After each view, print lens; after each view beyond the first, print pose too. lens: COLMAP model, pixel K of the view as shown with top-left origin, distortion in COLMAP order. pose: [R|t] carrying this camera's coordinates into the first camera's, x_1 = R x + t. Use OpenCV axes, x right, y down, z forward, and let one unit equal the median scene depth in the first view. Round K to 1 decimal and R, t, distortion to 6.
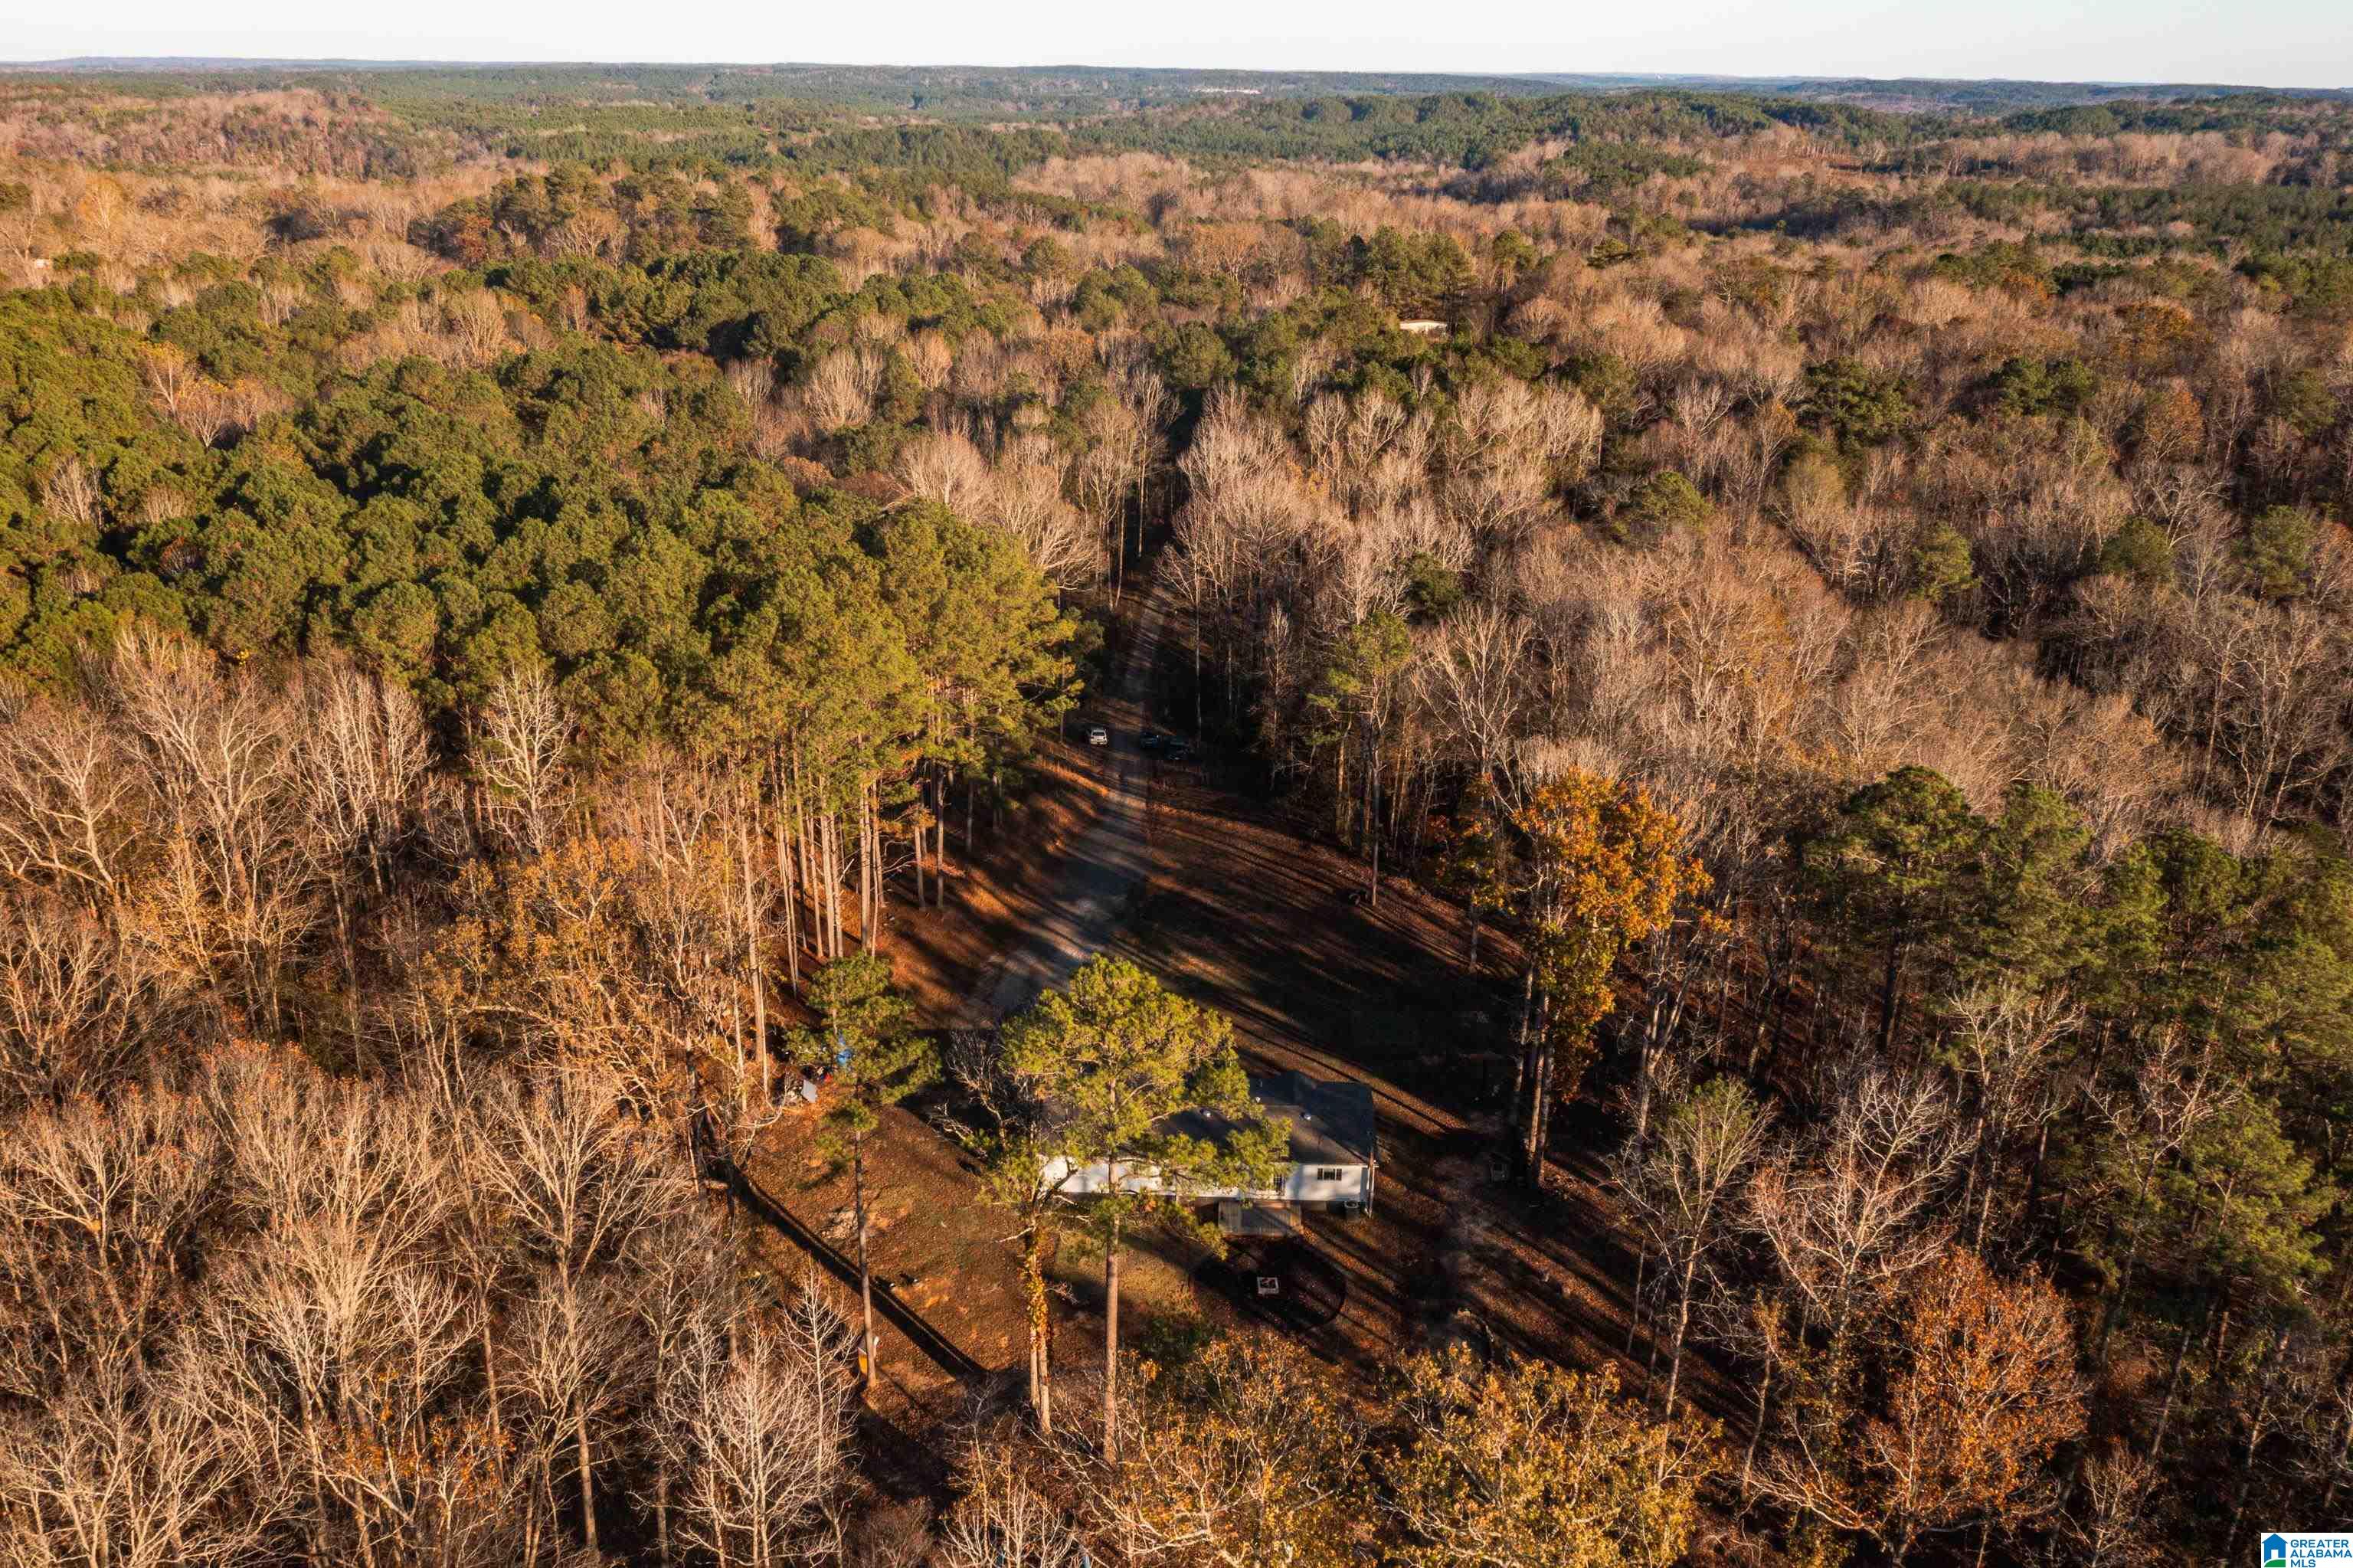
lens RADIAL K [[1841.0, 0, 1172.4], [0, 1841.0, 792.1], [0, 0, 1]] dist [-0.021440, 0.009377]
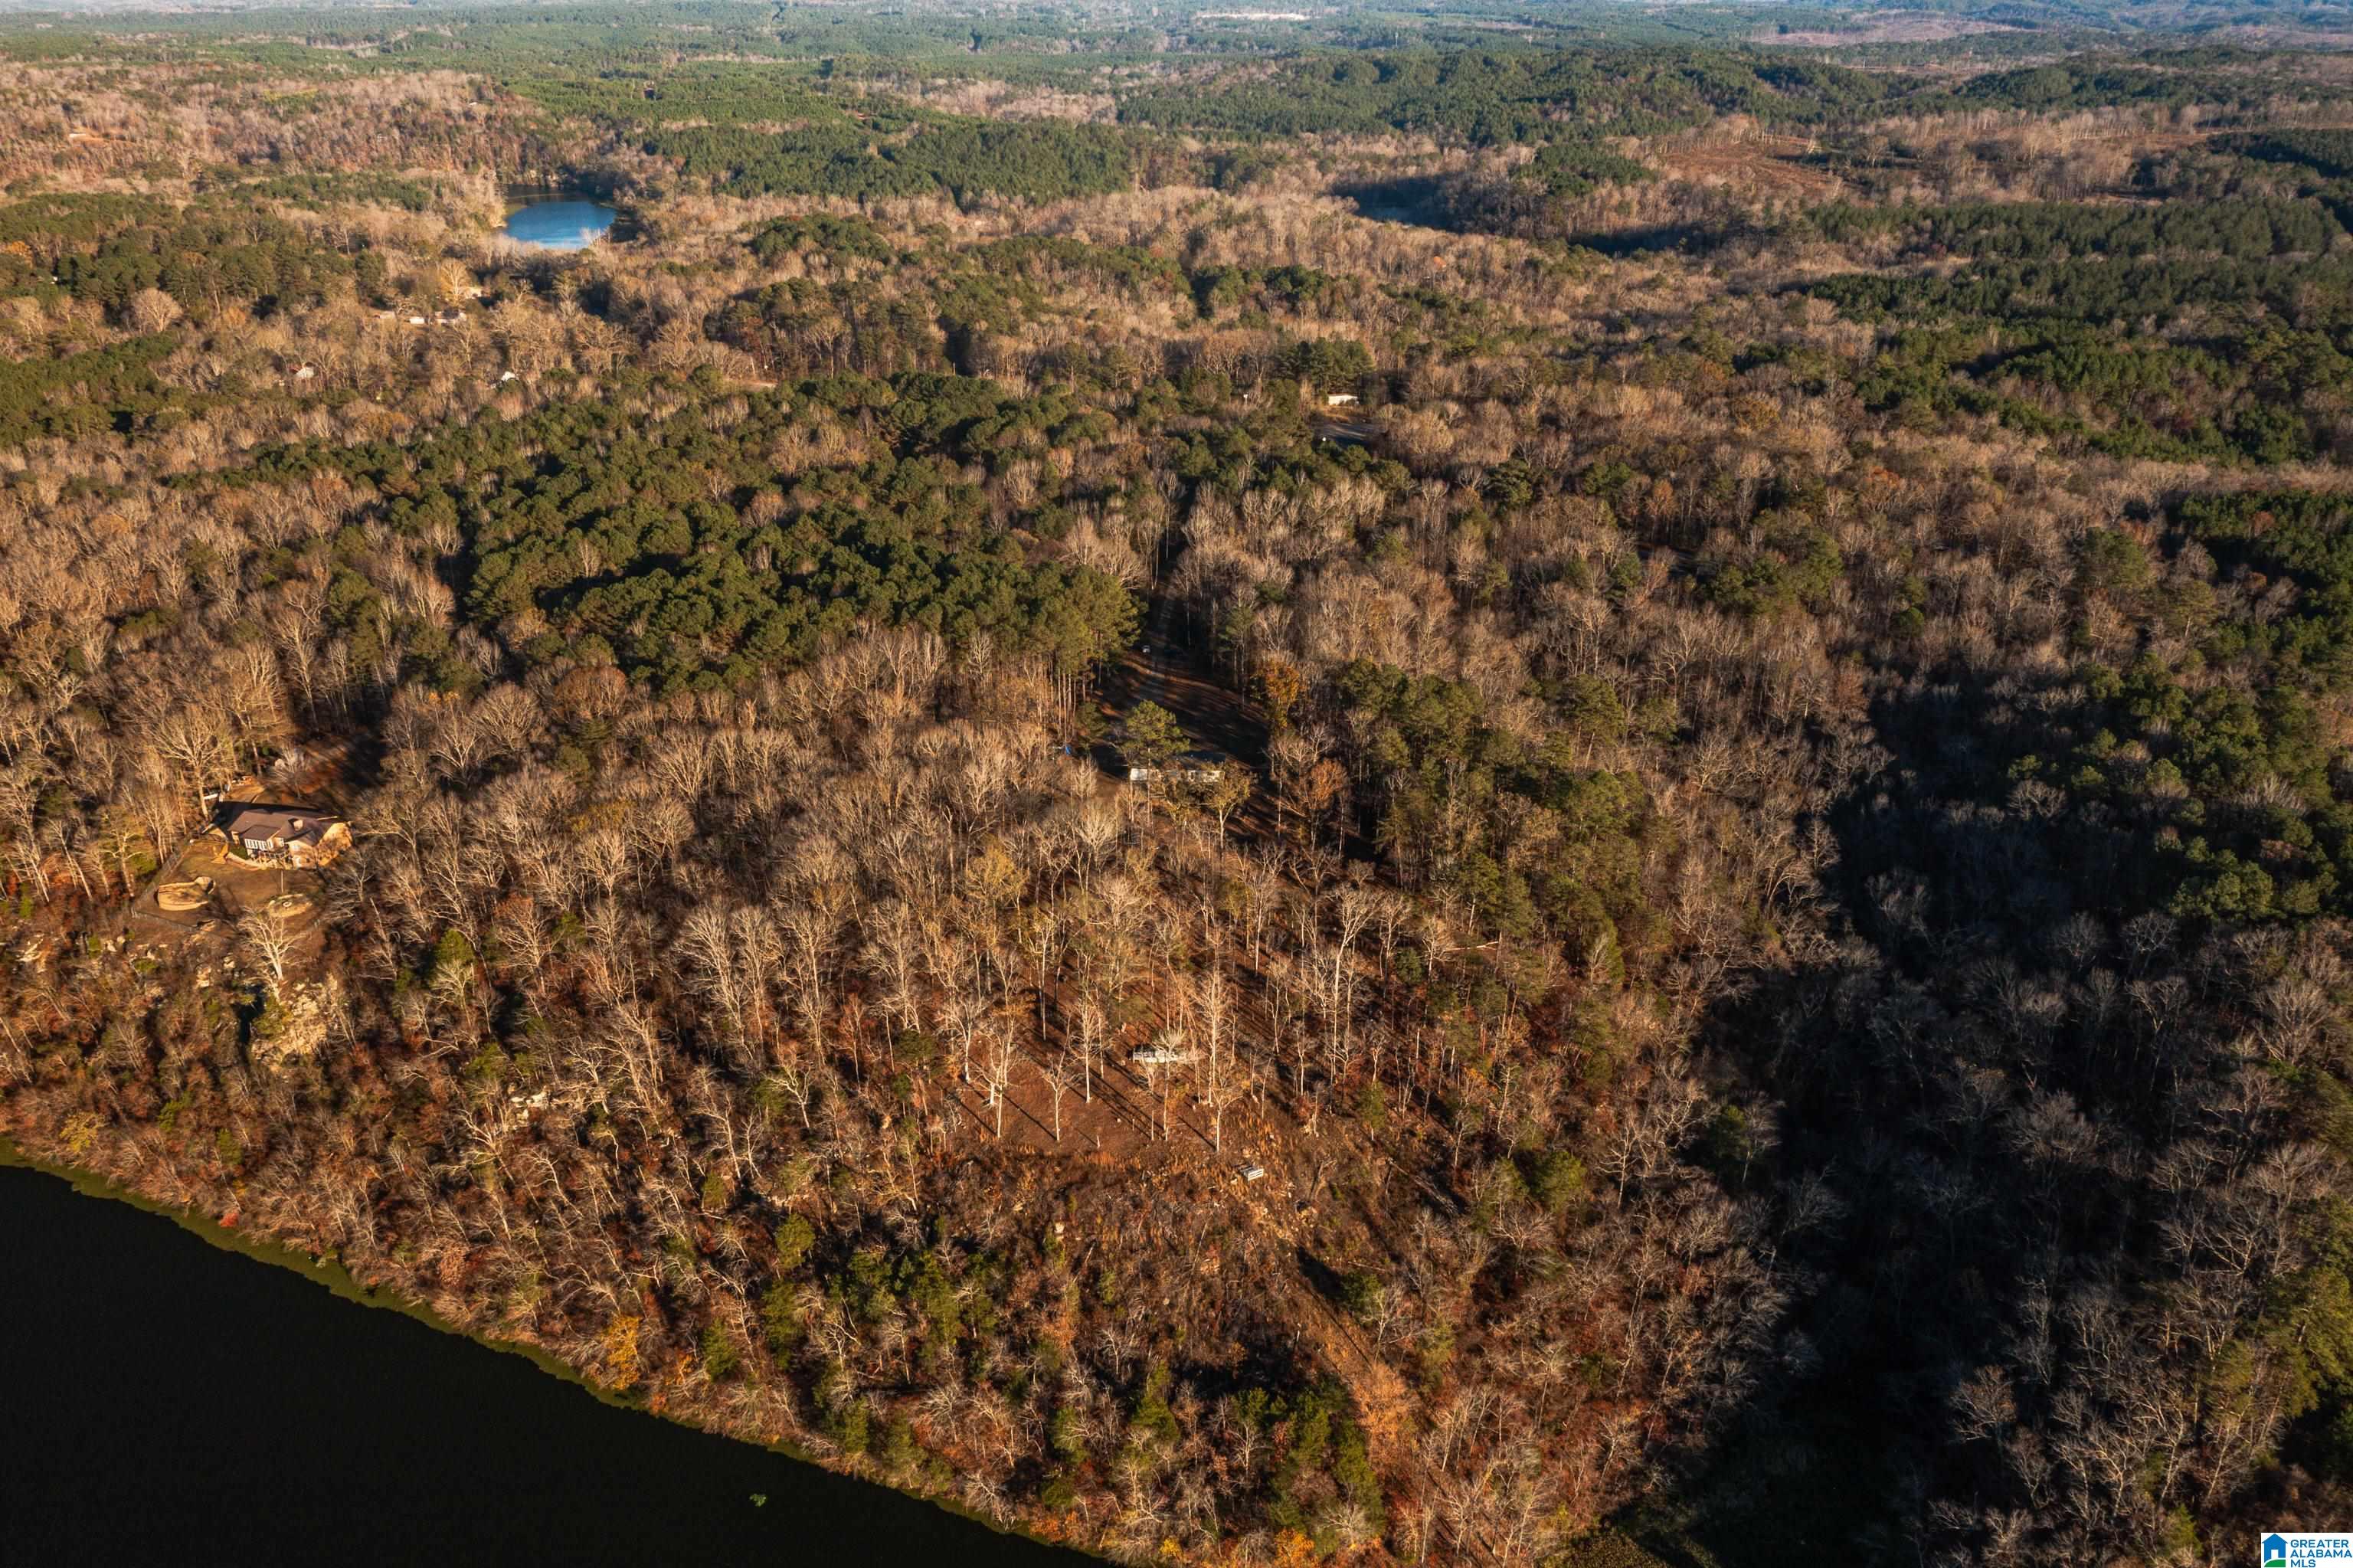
lens RADIAL K [[1852.6, 0, 1173.0], [0, 1852.6, 787.8], [0, 0, 1]] dist [-0.020966, 0.005633]
pose [[0.999607, -0.000252, -0.028029, 0.041681], [0.001589, 0.998861, 0.047685, 0.023943], [0.027986, -0.047711, 0.998469, -0.950898]]
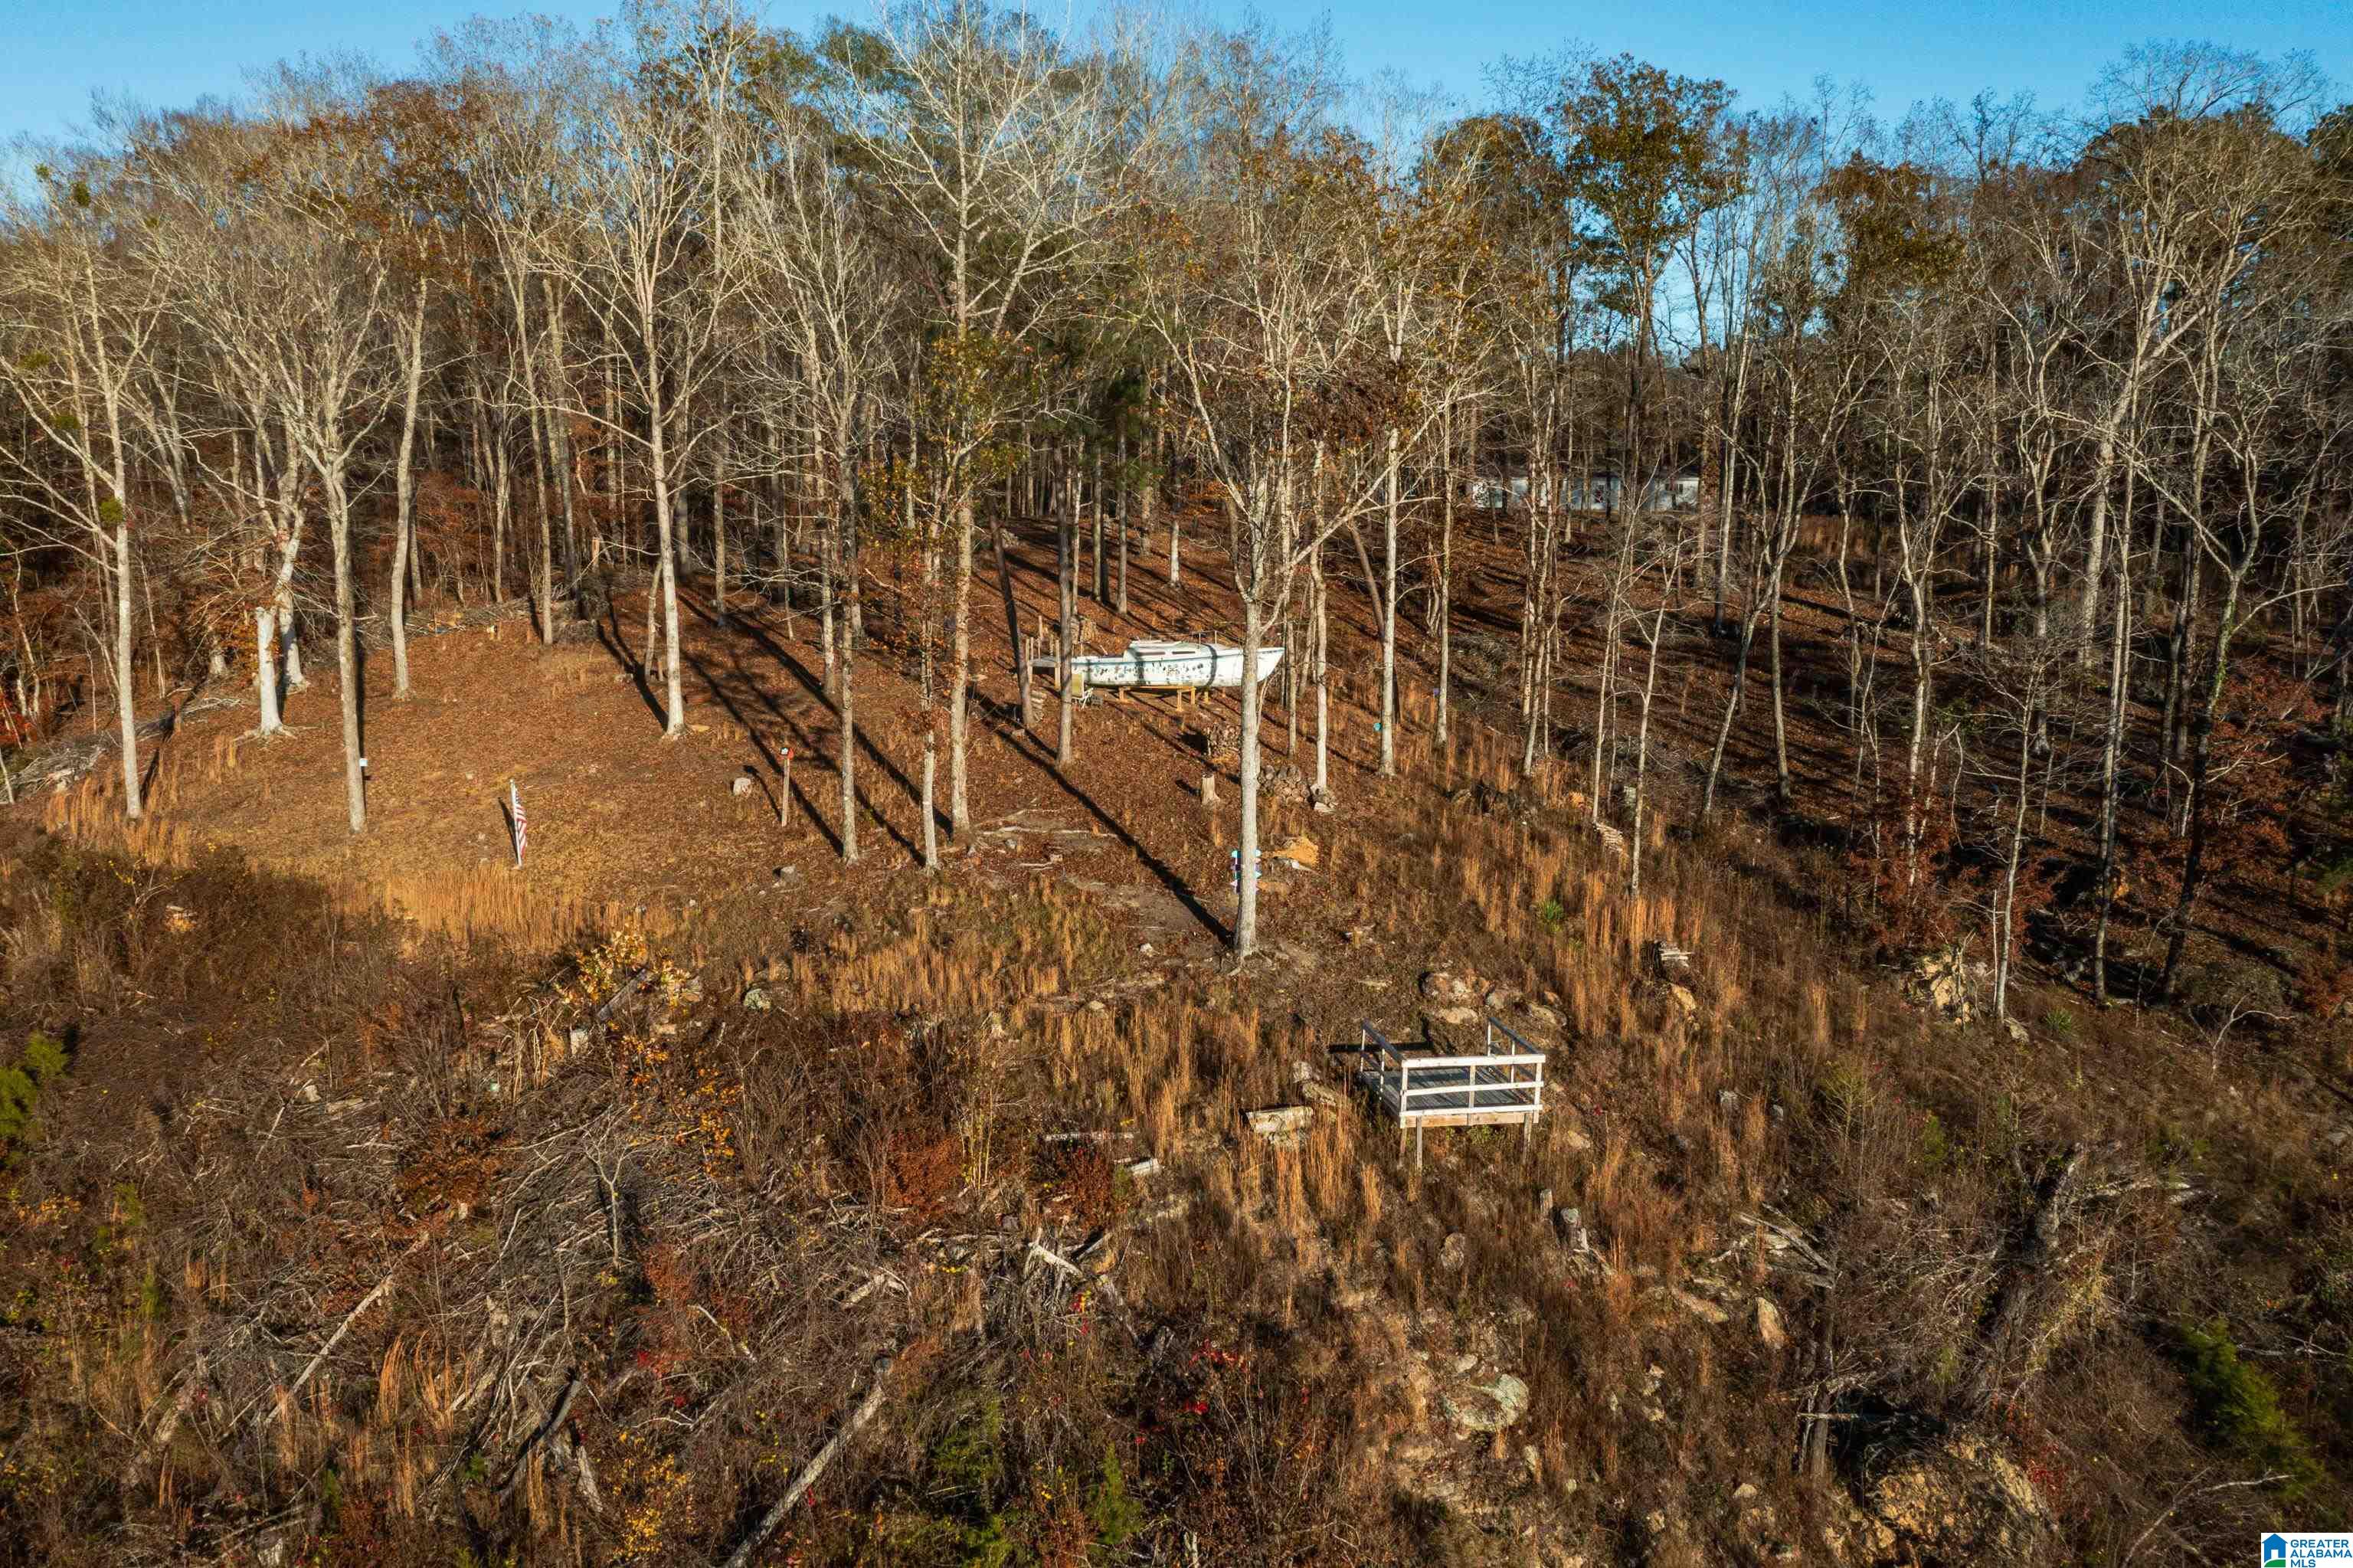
lens RADIAL K [[1841.0, 0, 1172.4], [0, 1841.0, 792.1], [0, 0, 1]] dist [-0.021440, 0.009377]
pose [[0.940355, 0.052084, -0.336184, 0.076561], [-0.123297, 0.973202, -0.194103, 0.273481], [0.317066, 0.223976, 0.921577, -0.121428]]
